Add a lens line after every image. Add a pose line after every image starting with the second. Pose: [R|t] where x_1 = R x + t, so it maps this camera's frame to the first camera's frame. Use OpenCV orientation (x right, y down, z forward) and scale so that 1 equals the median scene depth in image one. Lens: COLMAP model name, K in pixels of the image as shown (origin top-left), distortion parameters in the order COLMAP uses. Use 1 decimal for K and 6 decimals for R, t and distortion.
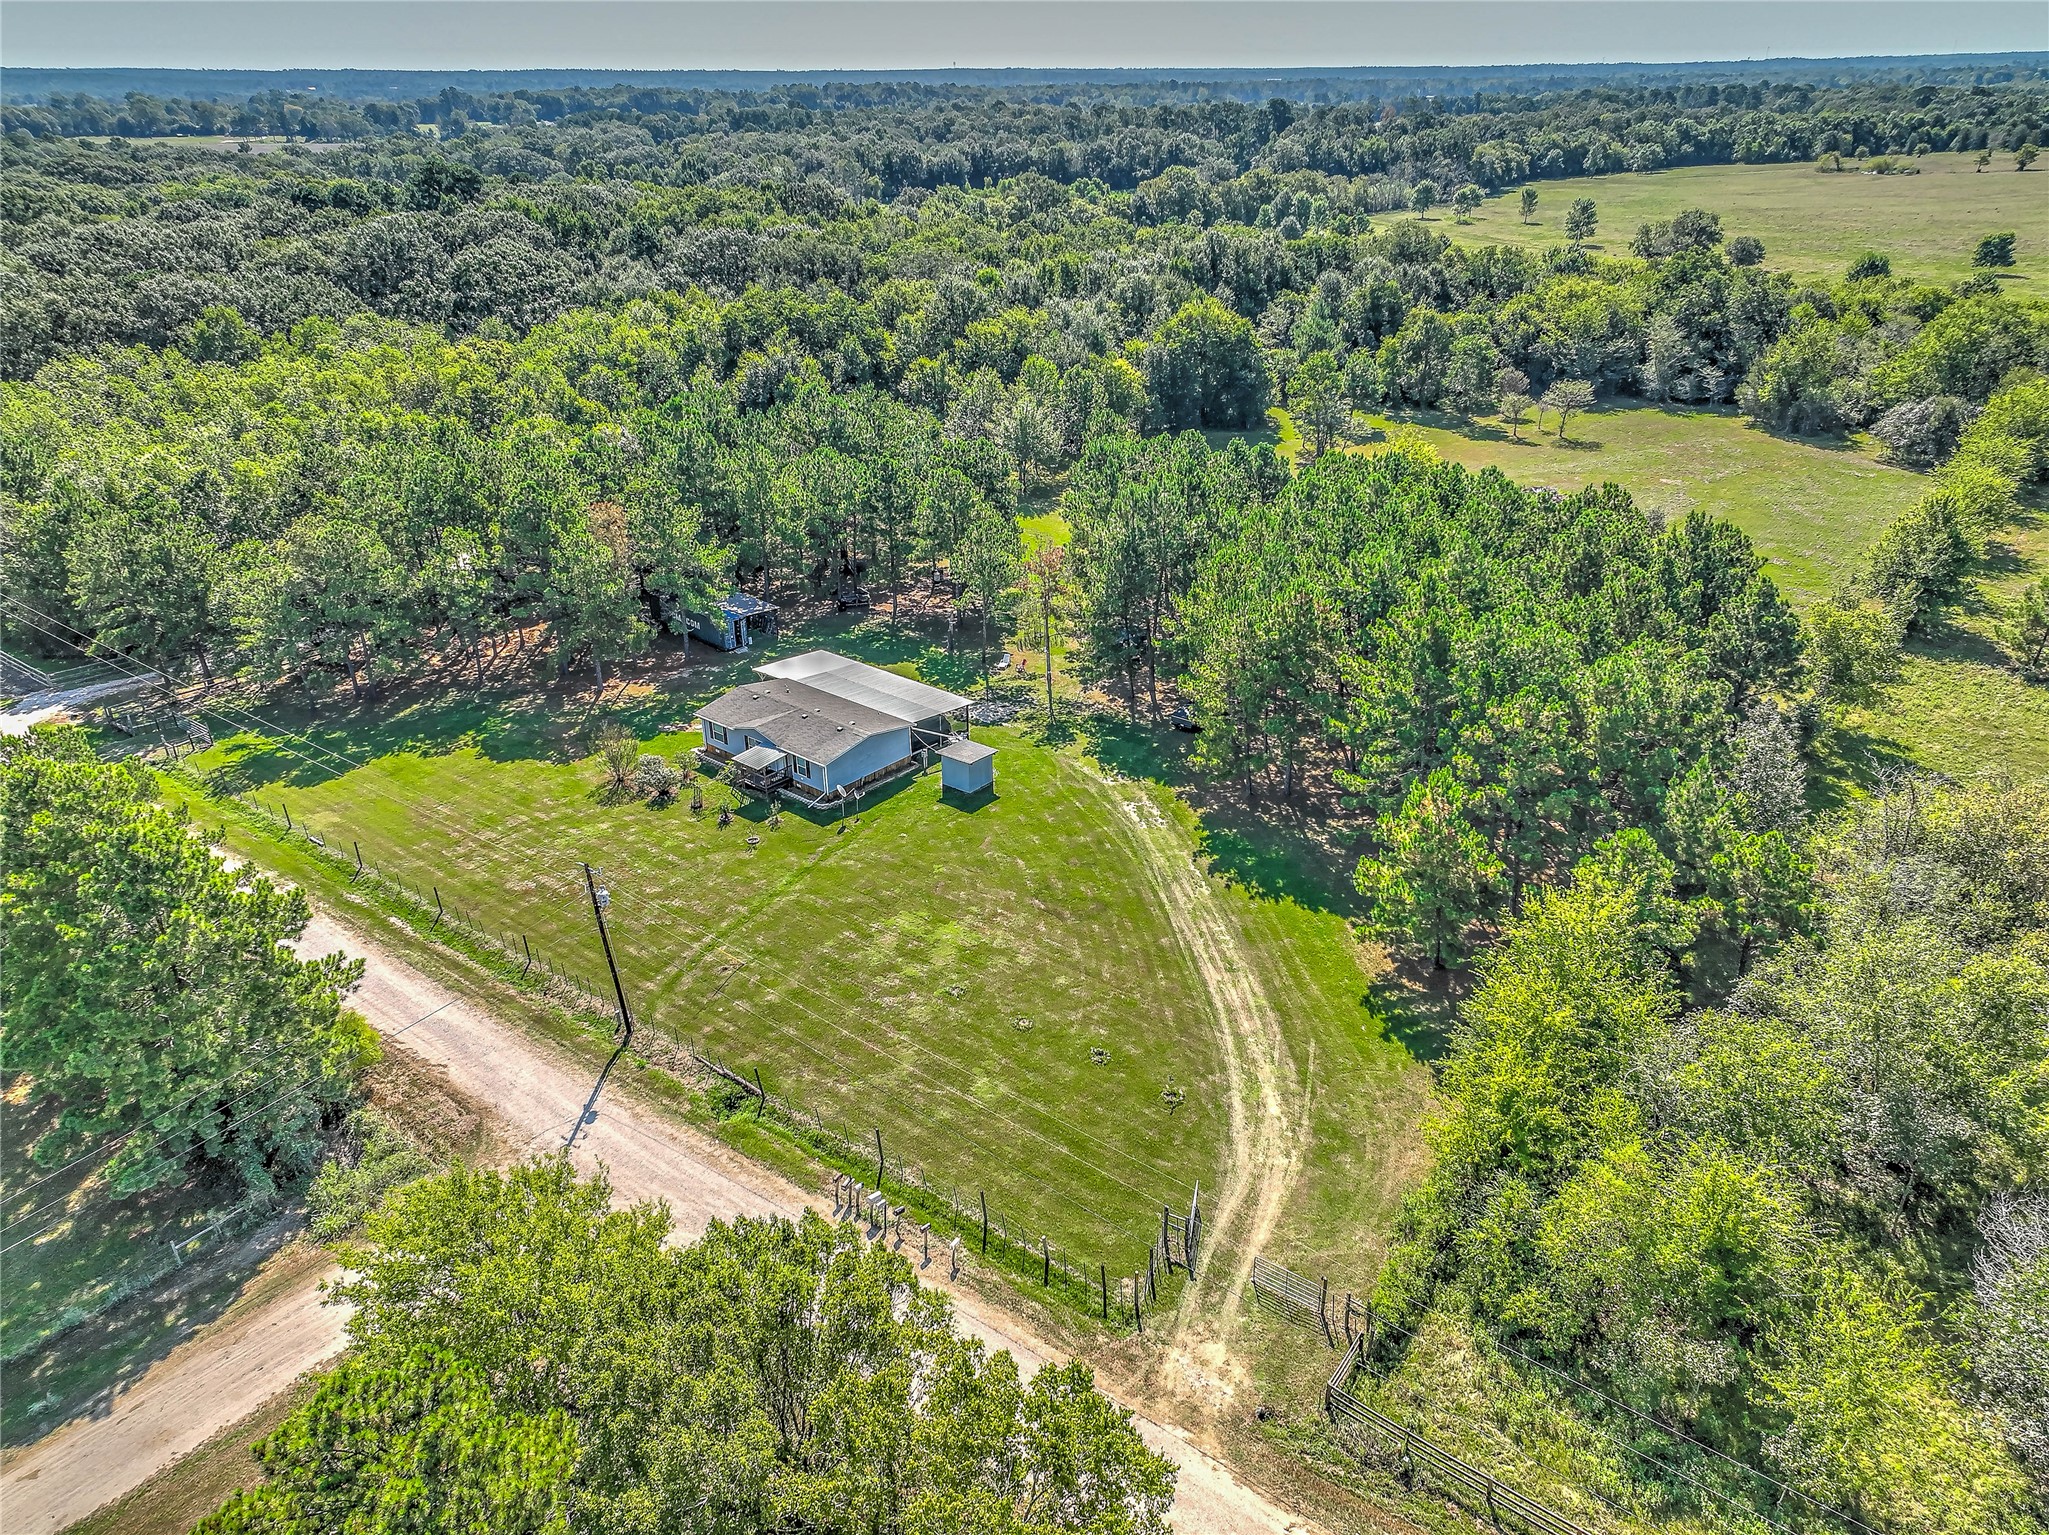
lens RADIAL K [[1440.4, 0, 1024.5], [0, 1440.4, 767.5], [0, 0, 1]] dist [0.008921, 0.027845]
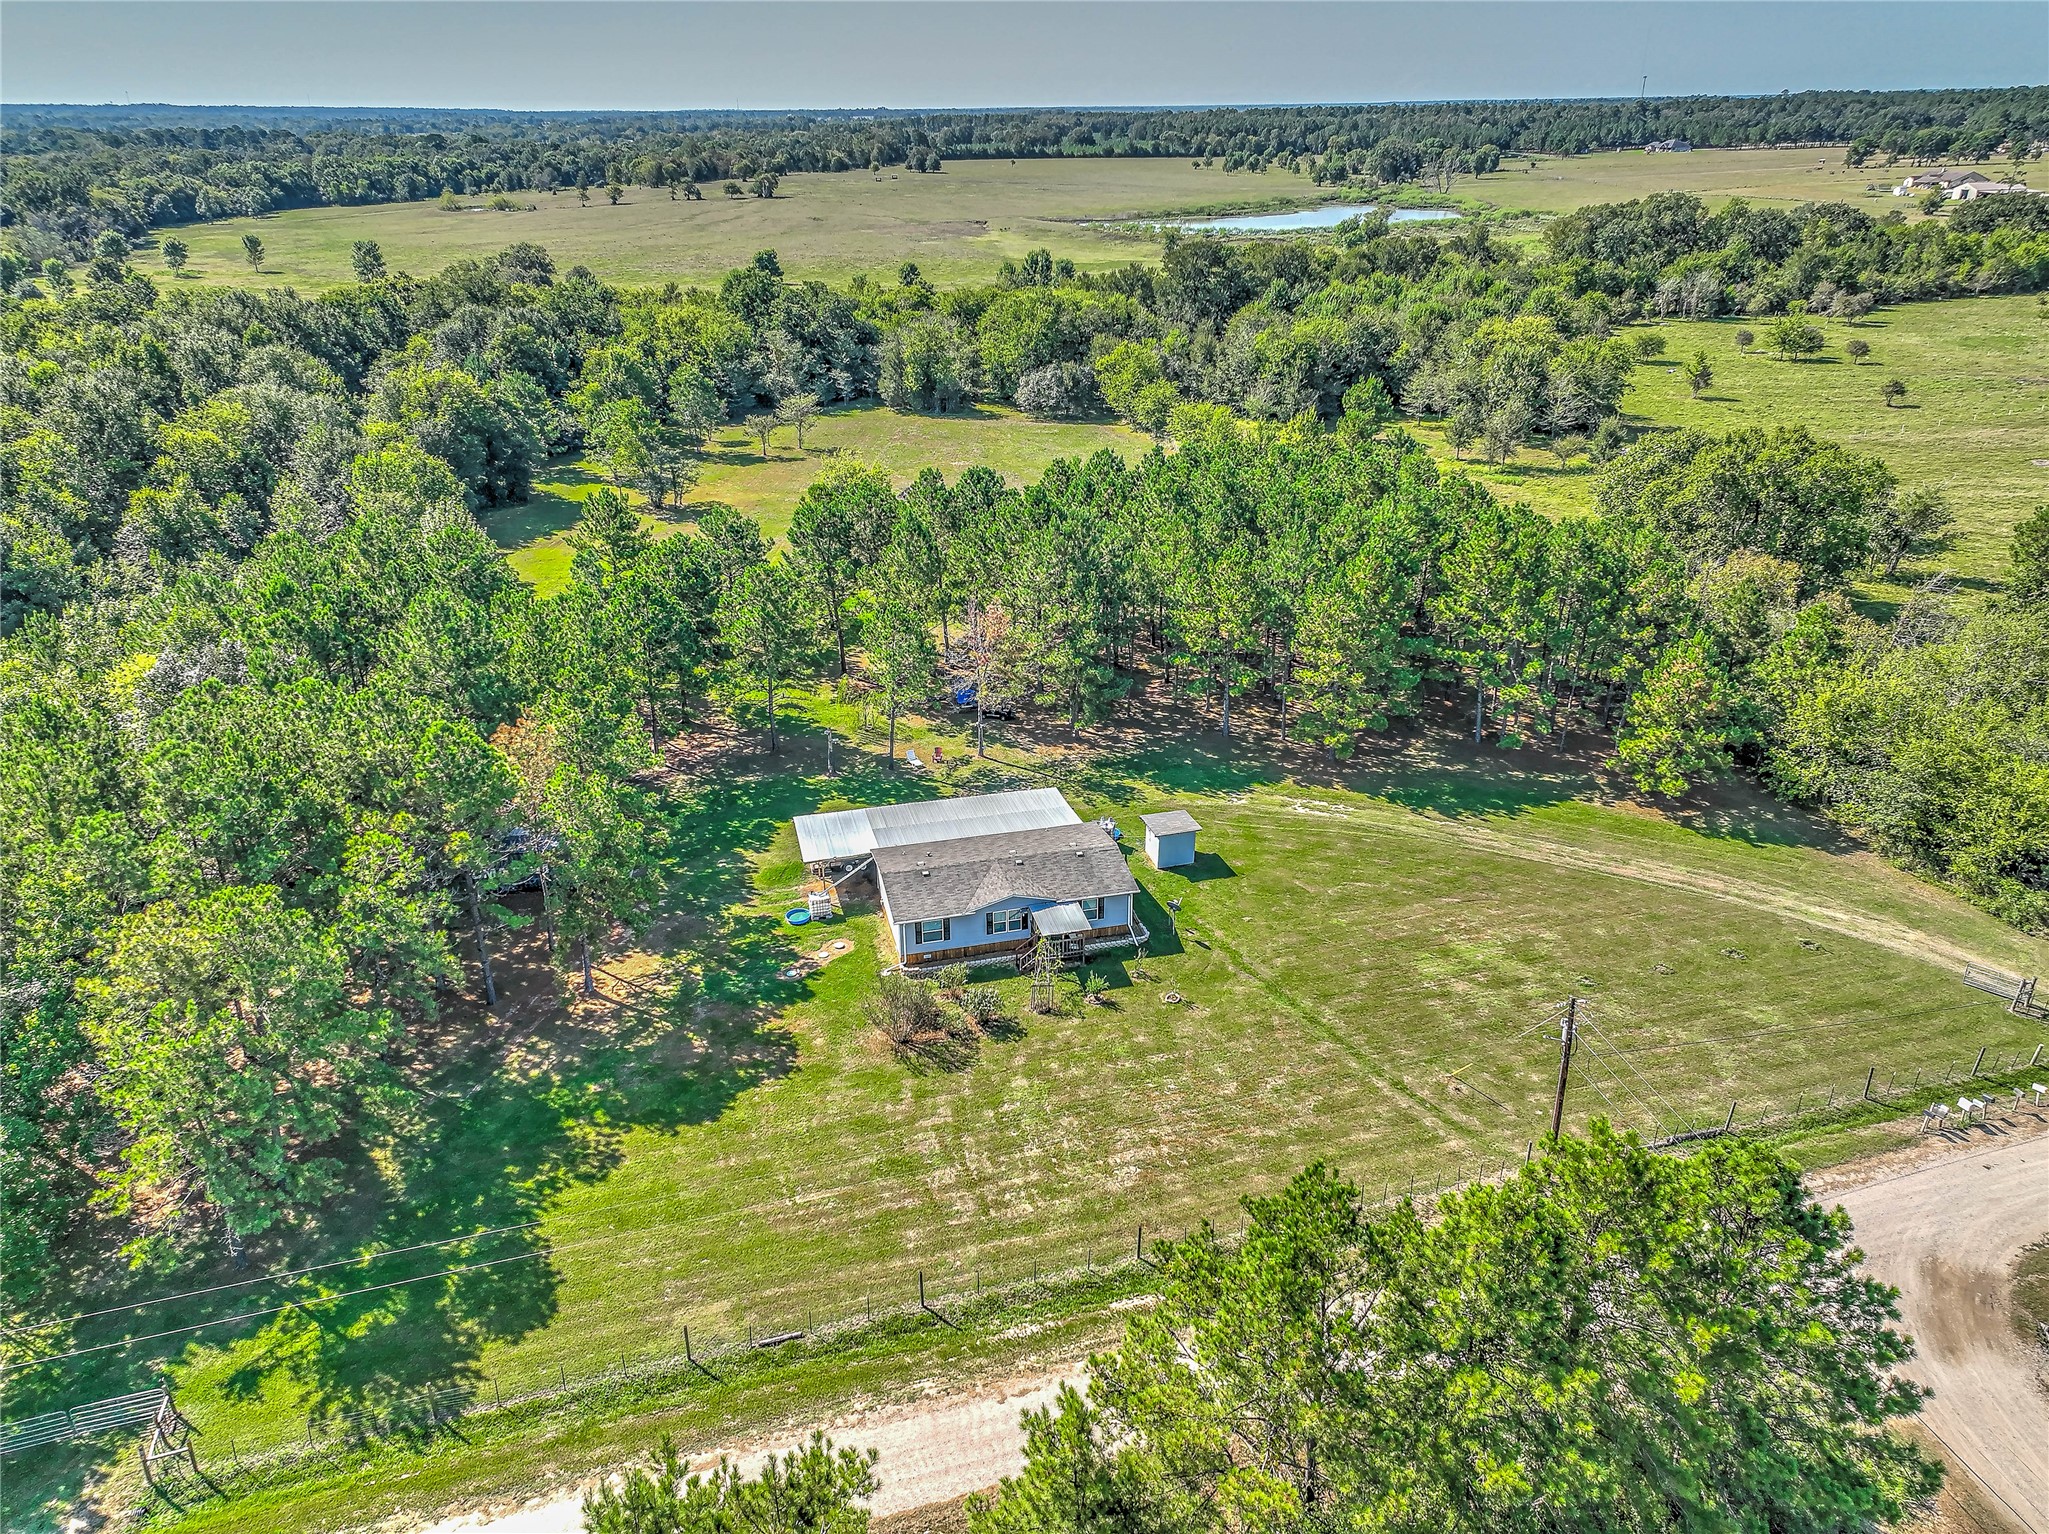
lens RADIAL K [[1440.4, 0, 1024.5], [0, 1440.4, 767.0], [0, 0, 1]] dist [0.008921, 0.027845]
pose [[0.576820, -0.333146, 0.745850, -0.345755], [0.353543, 0.924926, 0.139712, -0.092587], [-0.736401, 0.183101, 0.651297, 0.216638]]
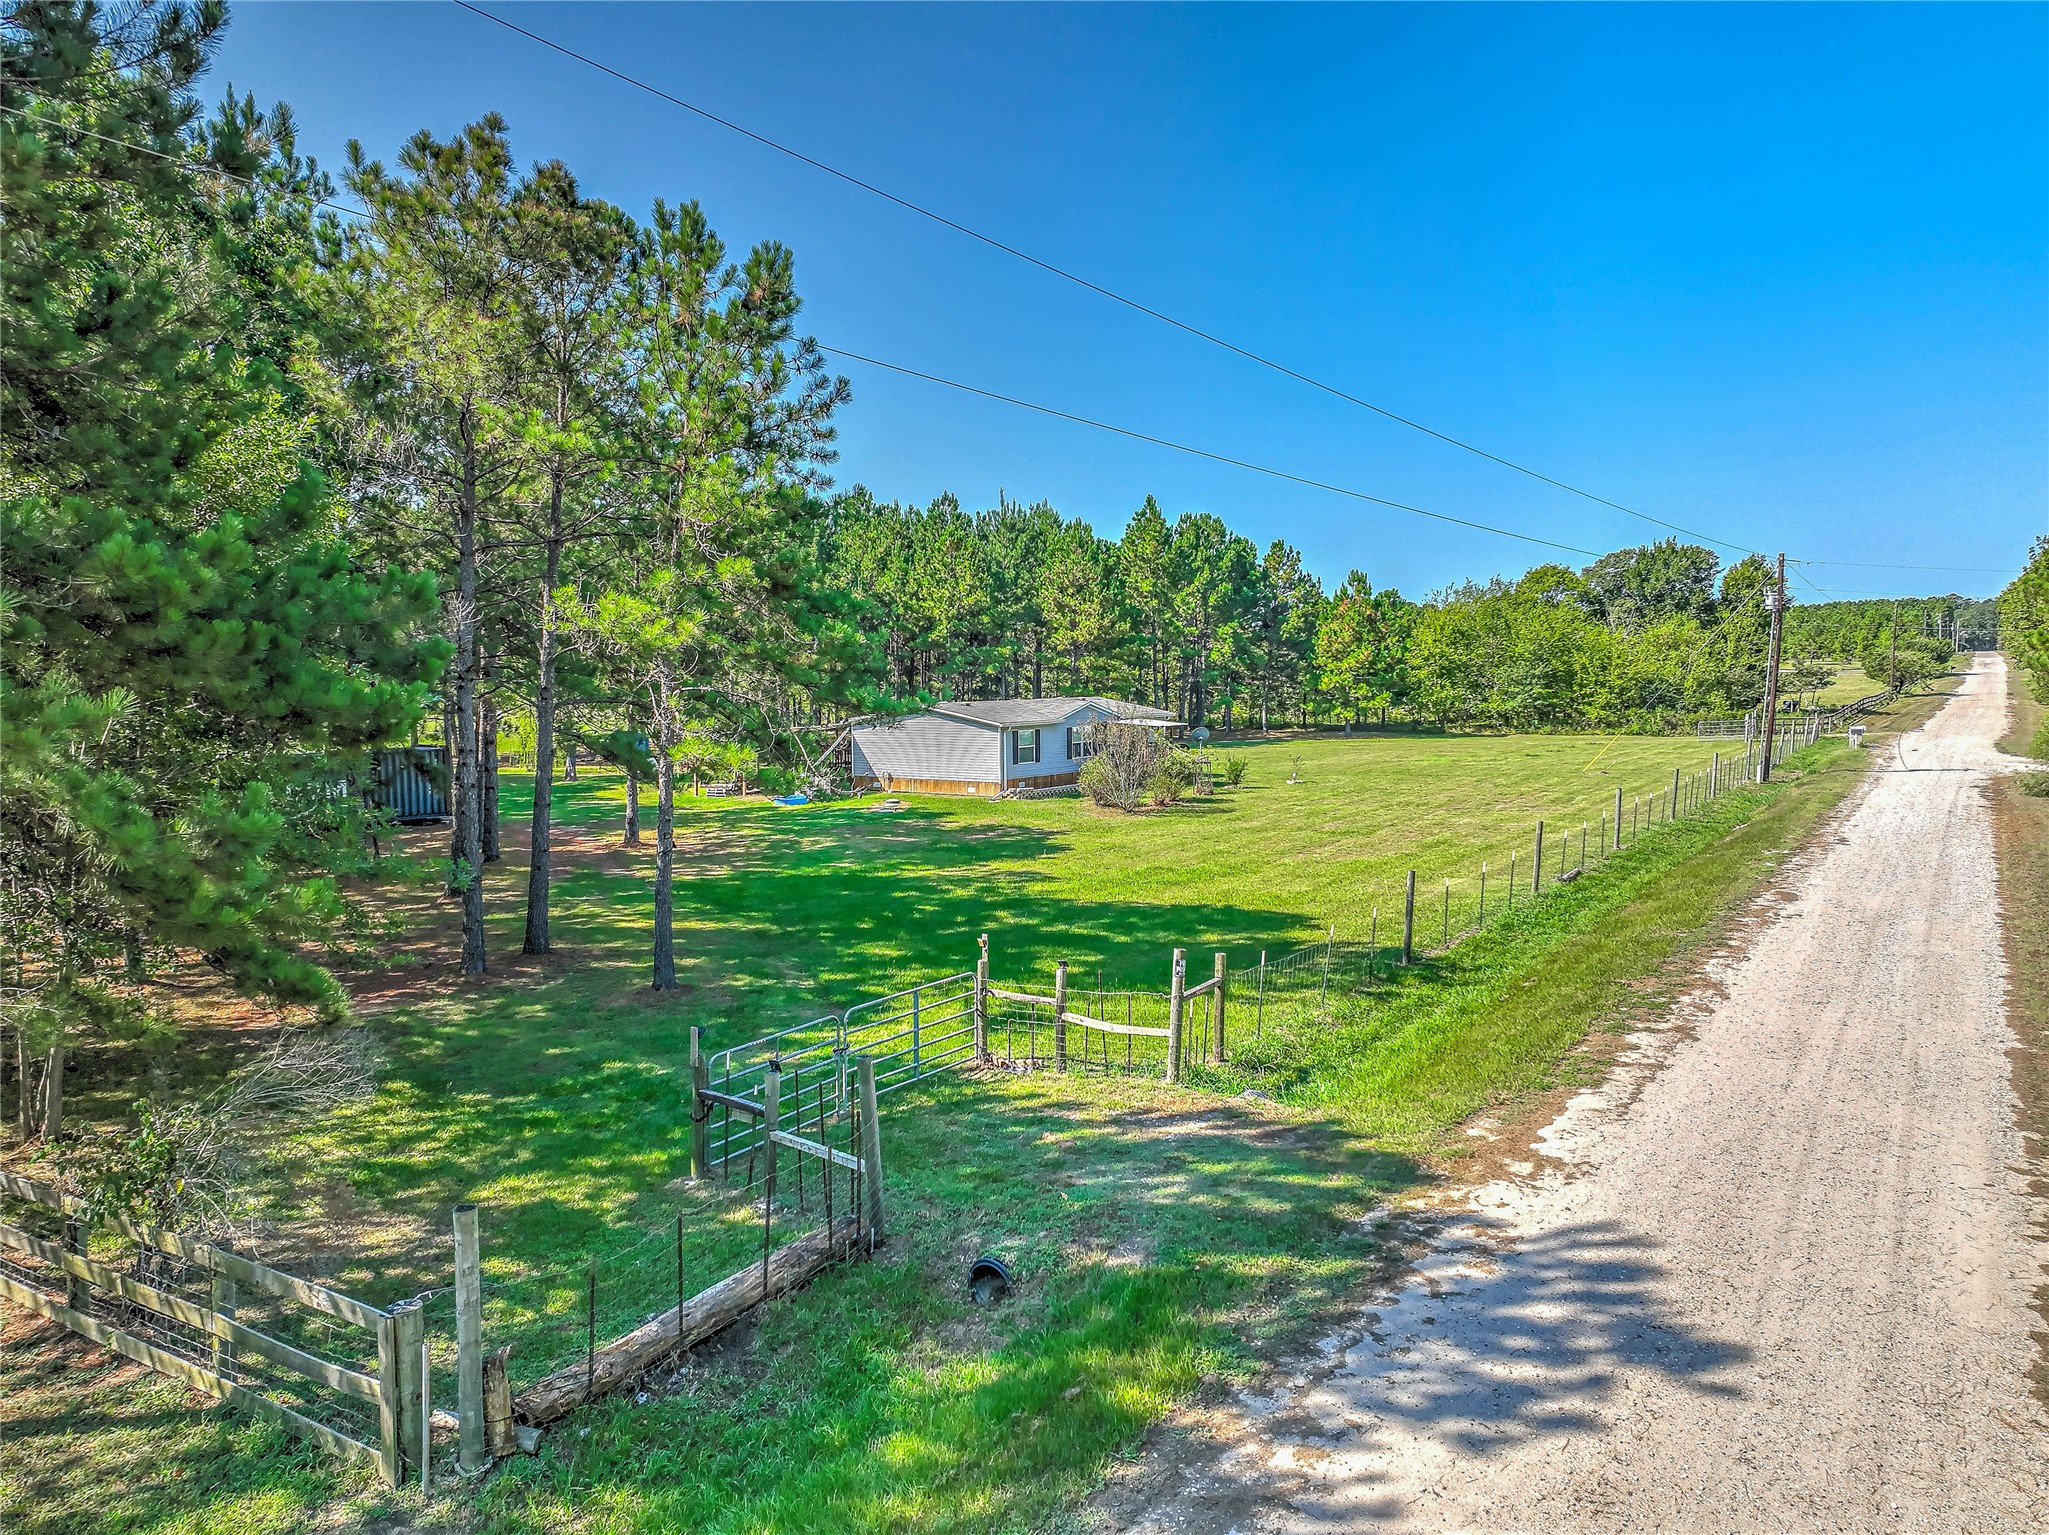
lens RADIAL K [[1424.3, 0, 1024.5], [0, 1424.3, 767.5], [0, 0, 1]] dist [0.018296, 0.004281]
pose [[-0.099650, -0.042355, 0.994121, -0.373150], [0.434343, 0.897029, 0.081757, -0.030248], [-0.895218, 0.439937, -0.070992, 0.499987]]
